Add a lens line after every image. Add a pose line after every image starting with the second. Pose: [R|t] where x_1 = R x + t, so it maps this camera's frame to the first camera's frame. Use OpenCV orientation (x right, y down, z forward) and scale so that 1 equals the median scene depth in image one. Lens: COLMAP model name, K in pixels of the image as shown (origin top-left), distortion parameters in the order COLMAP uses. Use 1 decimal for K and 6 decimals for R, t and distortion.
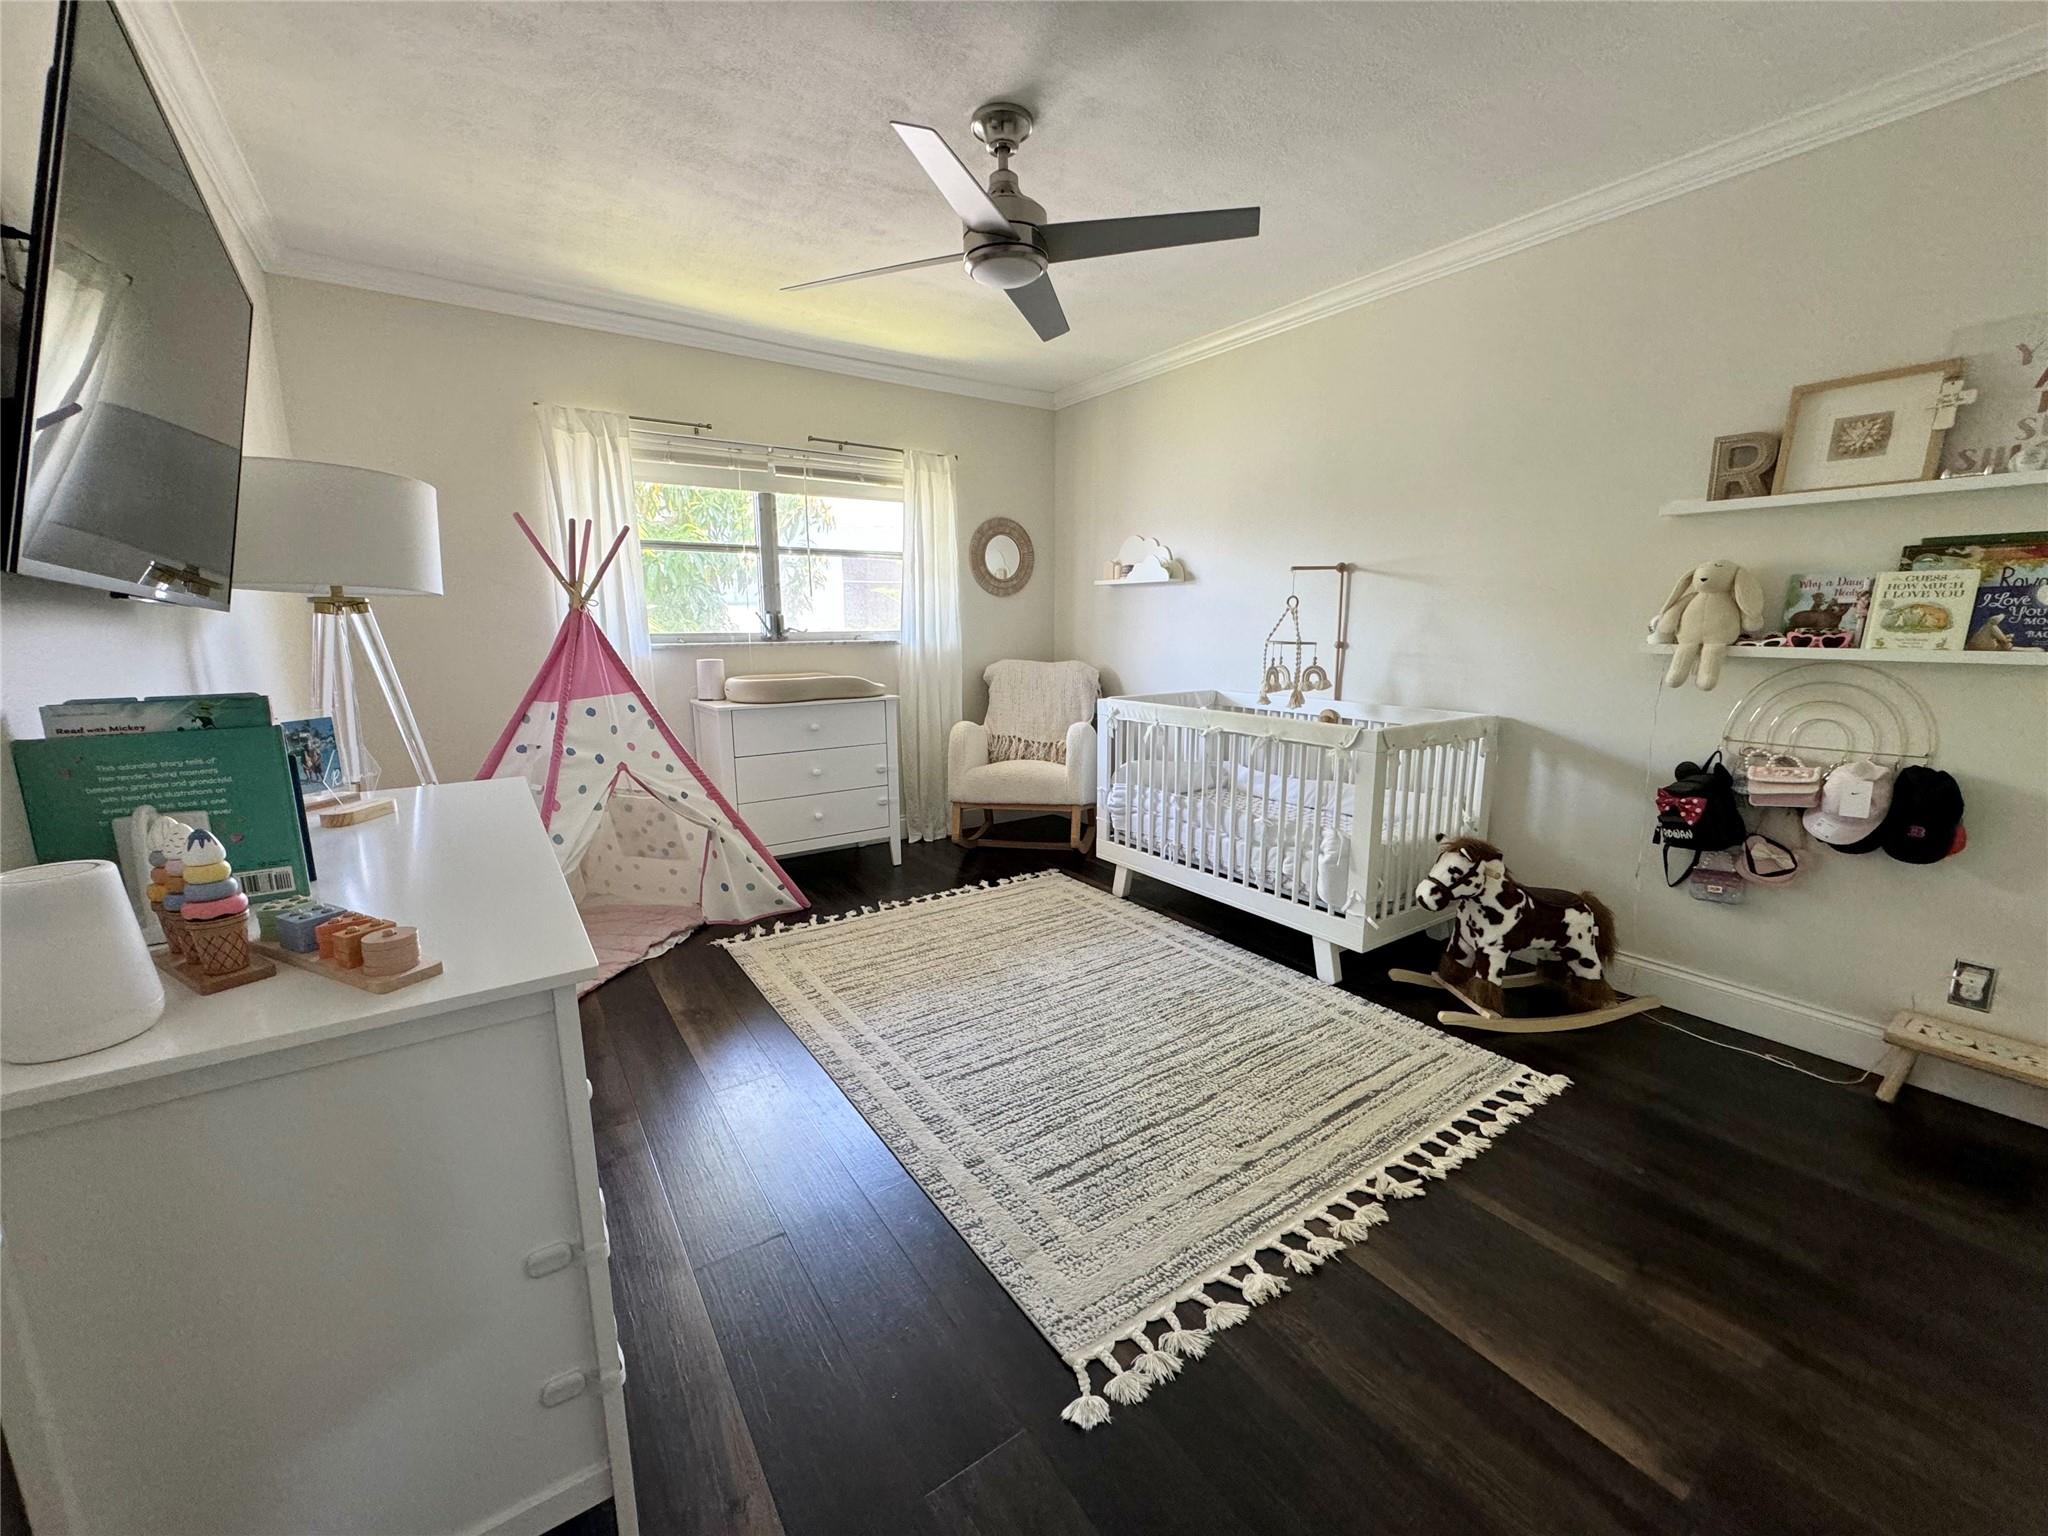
lens RADIAL K [[815.1, 0, 1034.5], [0, 815.1, 763.6], [0, 0, 1]] dist [0.001382, 0.000129]
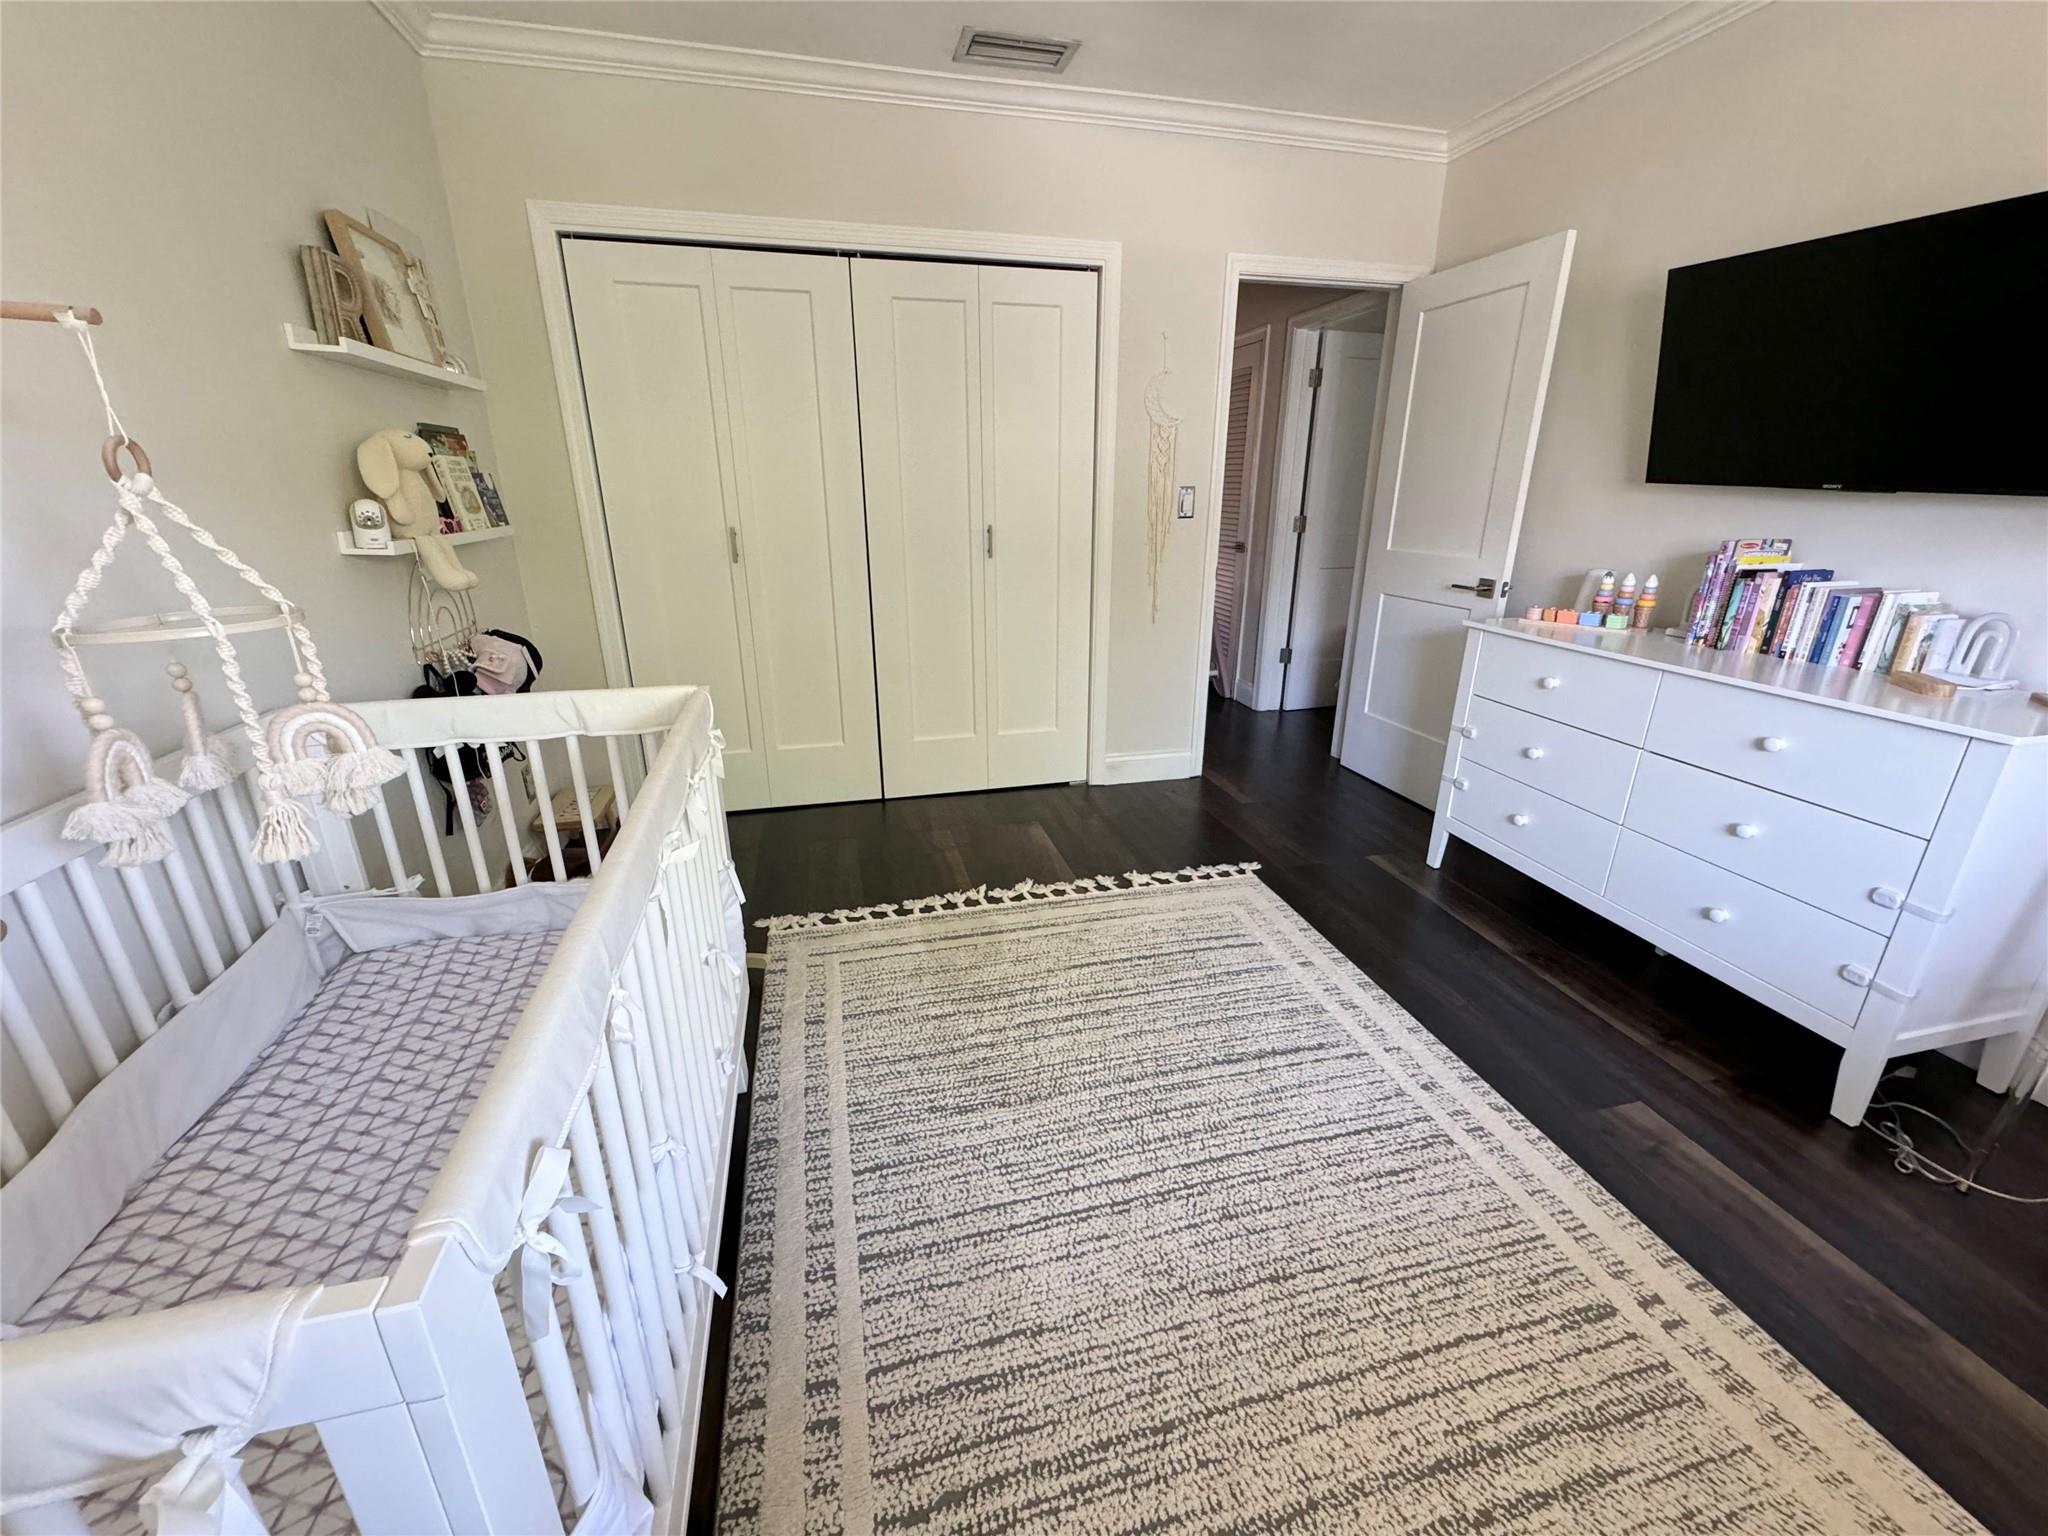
lens RADIAL K [[815.1, 0, 1025.3], [0, 815.1, 772.8], [0, 0, 1]] dist [0.001382, 0.000129]
pose [[-0.931713, -0.117740, 0.343582, -0.063011], [0.069478, 0.870747, 0.486799, -0.353874], [-0.356489, 0.477428, -0.803106, 1.857348]]
